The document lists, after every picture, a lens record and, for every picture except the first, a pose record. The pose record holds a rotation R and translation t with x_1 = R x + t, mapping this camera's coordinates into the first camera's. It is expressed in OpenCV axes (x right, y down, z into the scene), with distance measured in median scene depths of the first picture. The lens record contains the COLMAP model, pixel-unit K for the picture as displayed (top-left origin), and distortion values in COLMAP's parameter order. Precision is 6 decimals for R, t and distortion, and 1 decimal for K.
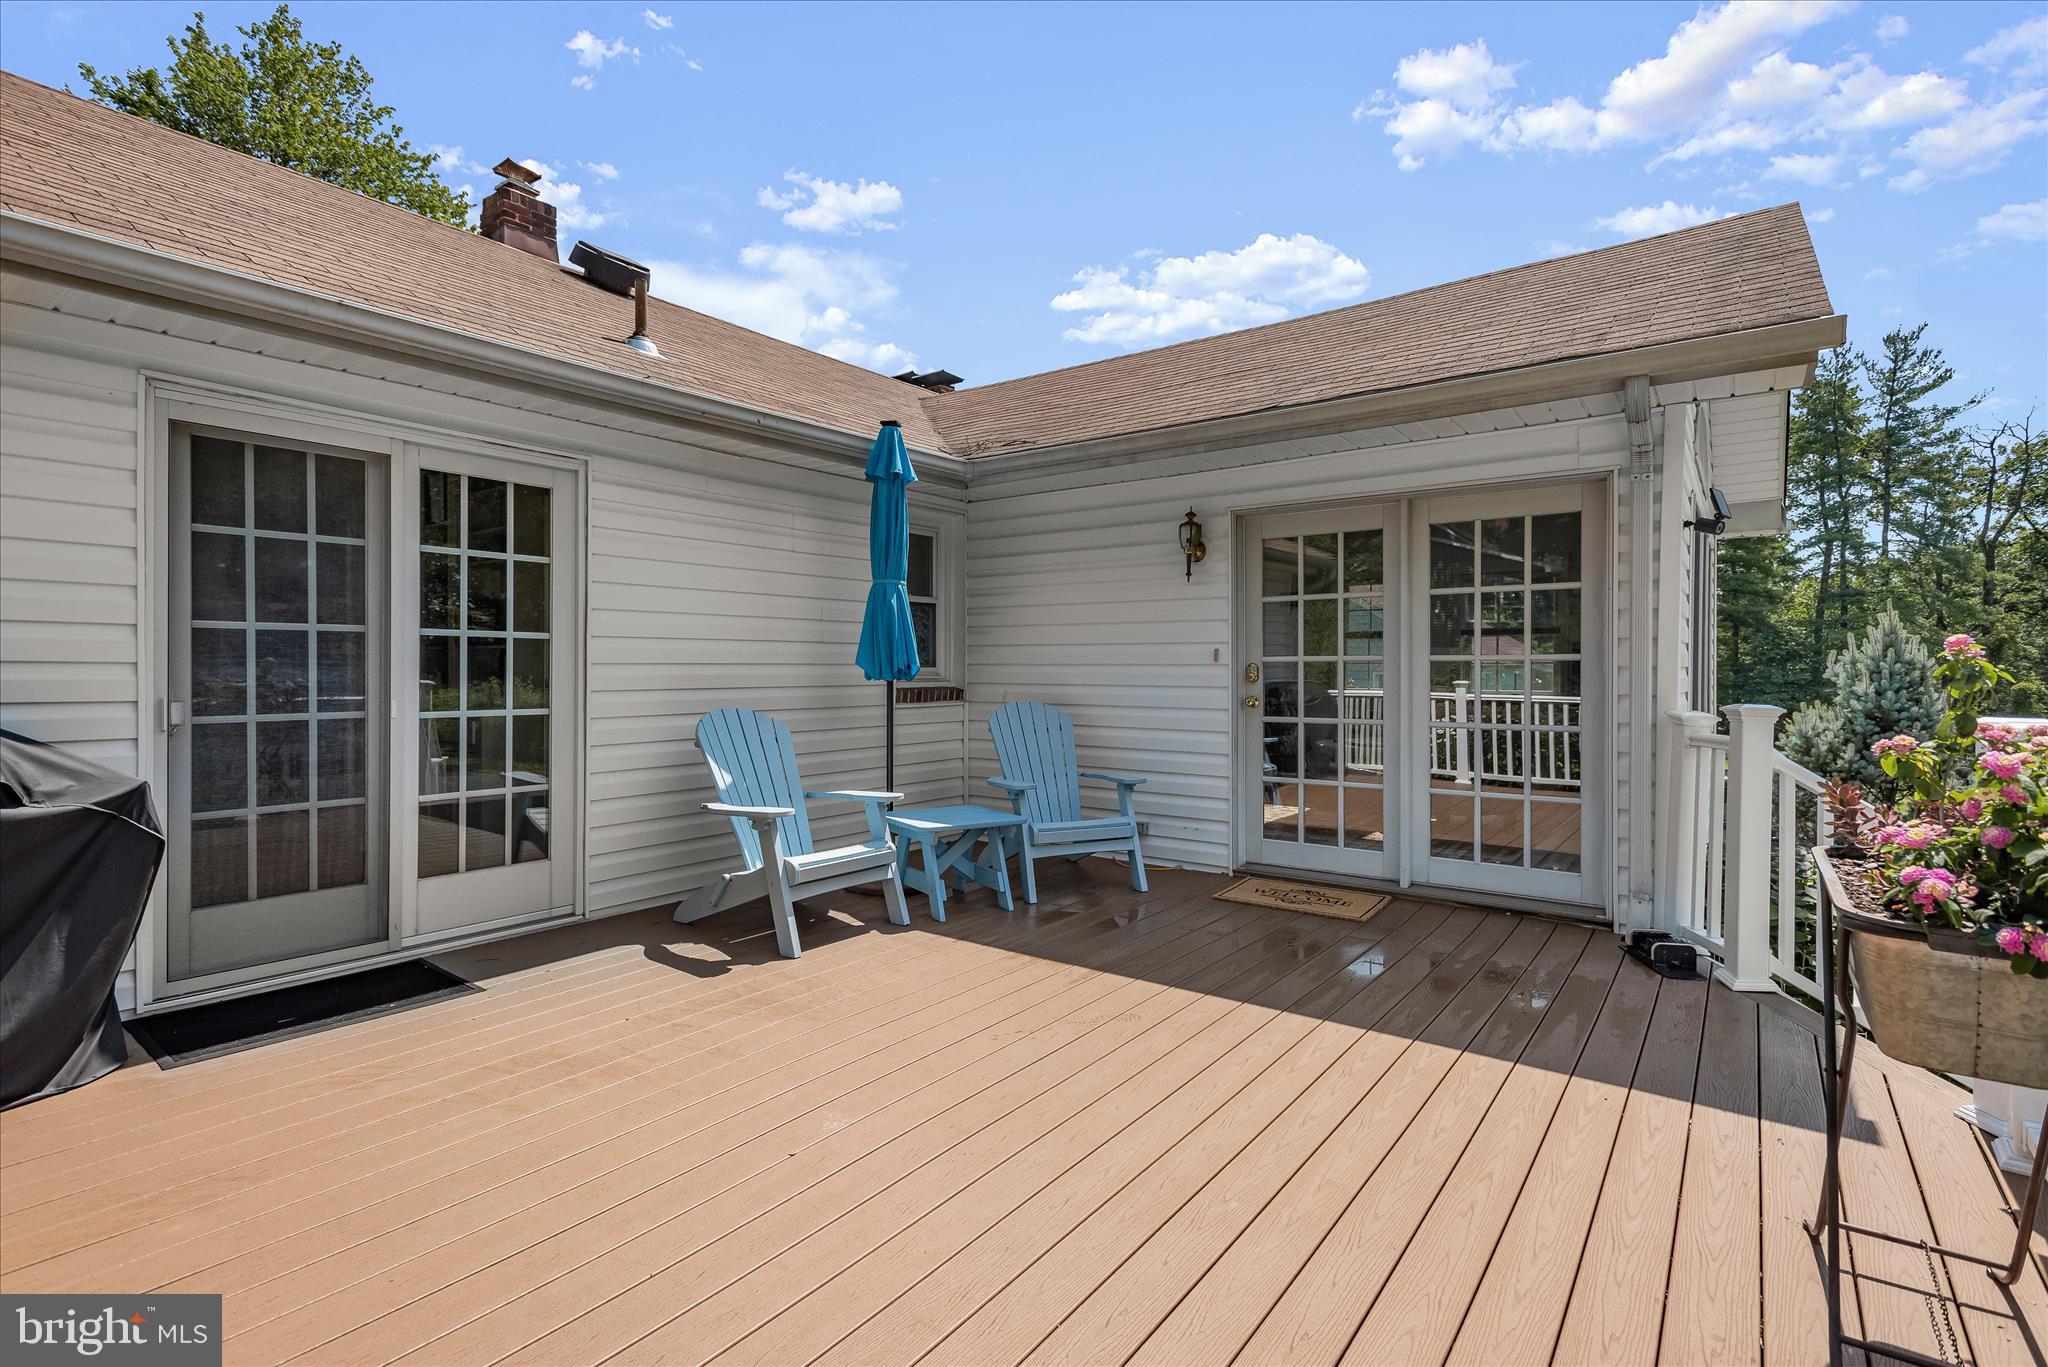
lens RADIAL K [[943.6, 0, 979.4], [0, 943.6, 670.8], [0, 0, 1]] dist [0.014659, 0.000026]
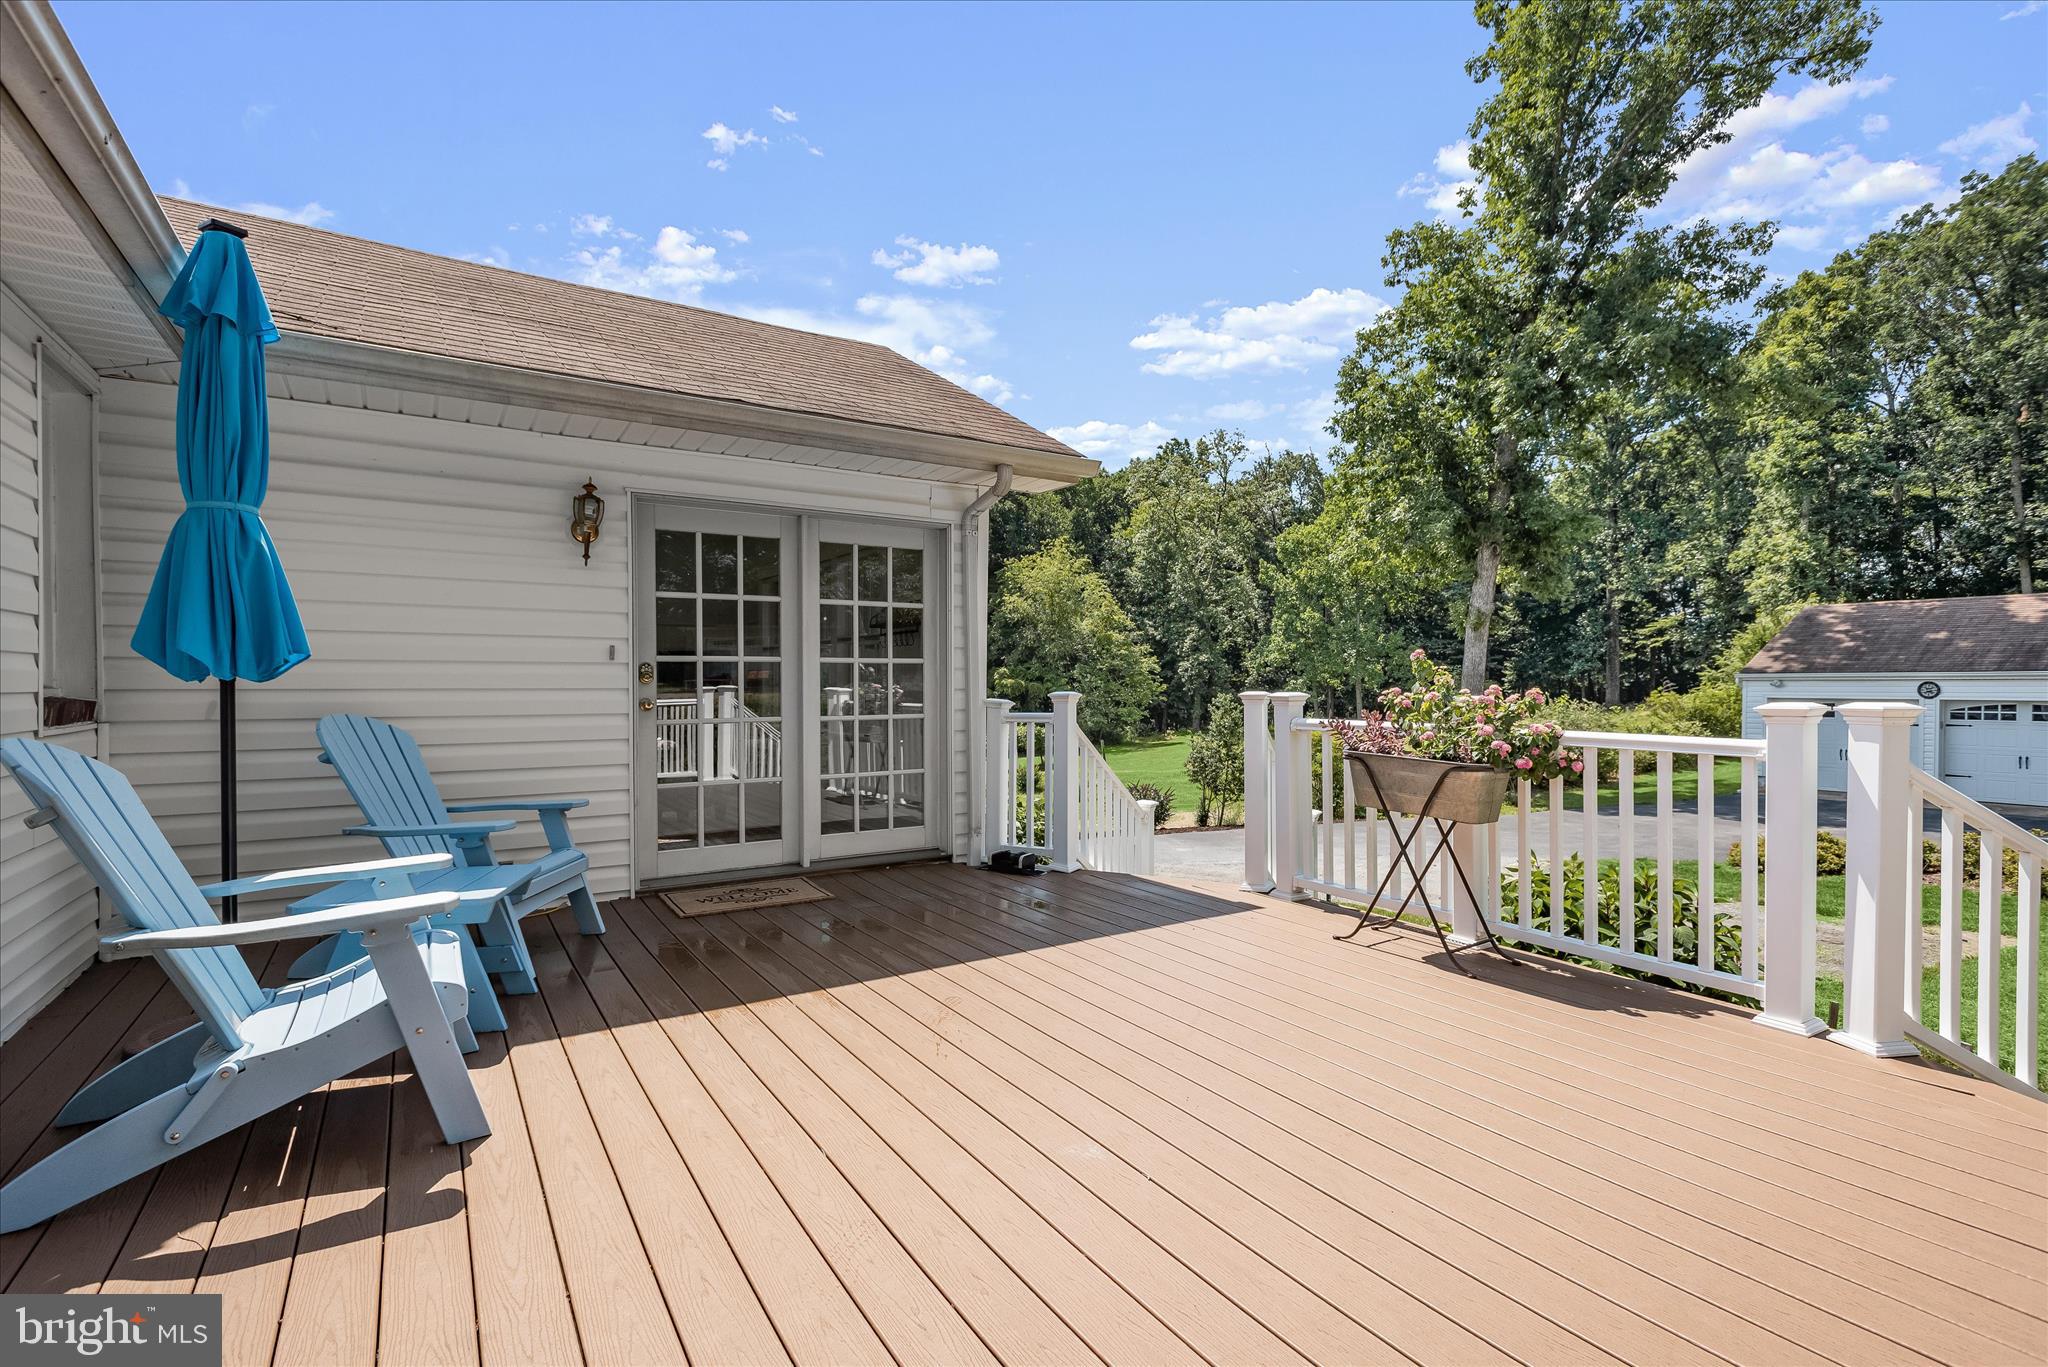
lens RADIAL K [[985.5, 0, 1013.7], [0, 985.5, 710.4], [0, 0, 1]] dist [0.016150, -0.000330]
pose [[0.335540, -0.030825, 0.941521, -0.554198], [-0.000682, 0.999456, 0.032965, 0.007065], [-0.942026, -0.011703, 0.335337, 0.382891]]
